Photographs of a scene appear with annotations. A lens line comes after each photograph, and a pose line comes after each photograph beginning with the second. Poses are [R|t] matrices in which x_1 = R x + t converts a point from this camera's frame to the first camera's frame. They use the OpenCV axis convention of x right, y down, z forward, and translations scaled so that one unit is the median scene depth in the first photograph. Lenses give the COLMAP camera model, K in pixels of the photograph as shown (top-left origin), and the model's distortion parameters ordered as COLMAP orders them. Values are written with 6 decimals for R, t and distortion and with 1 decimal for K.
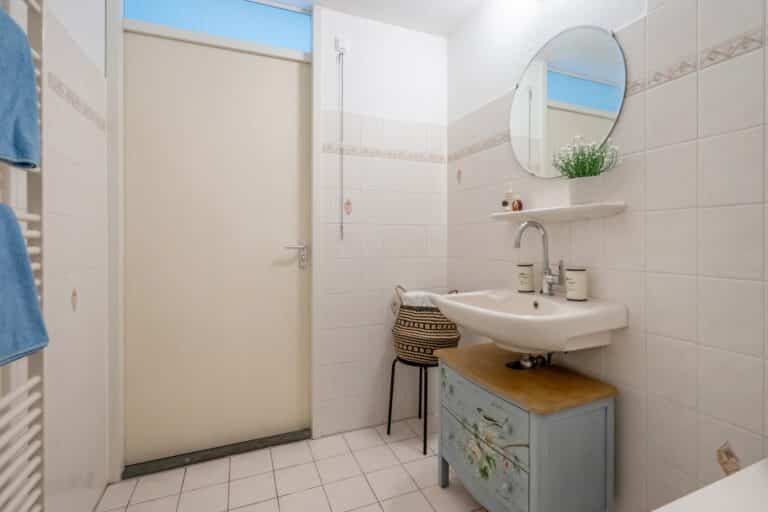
lens RADIAL K [[354.5, 0, 393.1], [0, 354.5, 254.7], [0, 0, 1]] dist [0.001671, 0.000281]
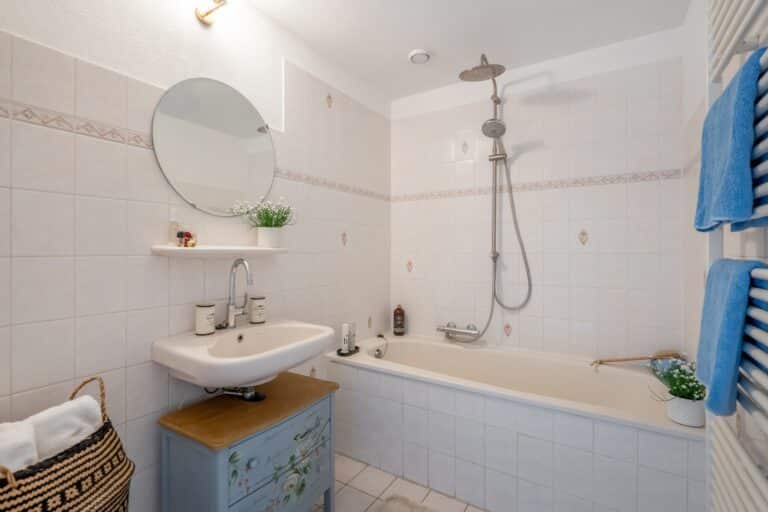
lens RADIAL K [[354.5, 0, 393.1], [0, 354.5, 254.7], [0, 0, 1]] dist [0.001671, 0.000281]
pose [[-0.585380, -0.009770, 0.810700, -0.792730], [0.018490, 0.999506, 0.025396, -0.137893], [-0.810548, 0.029856, -0.584910, 1.371232]]
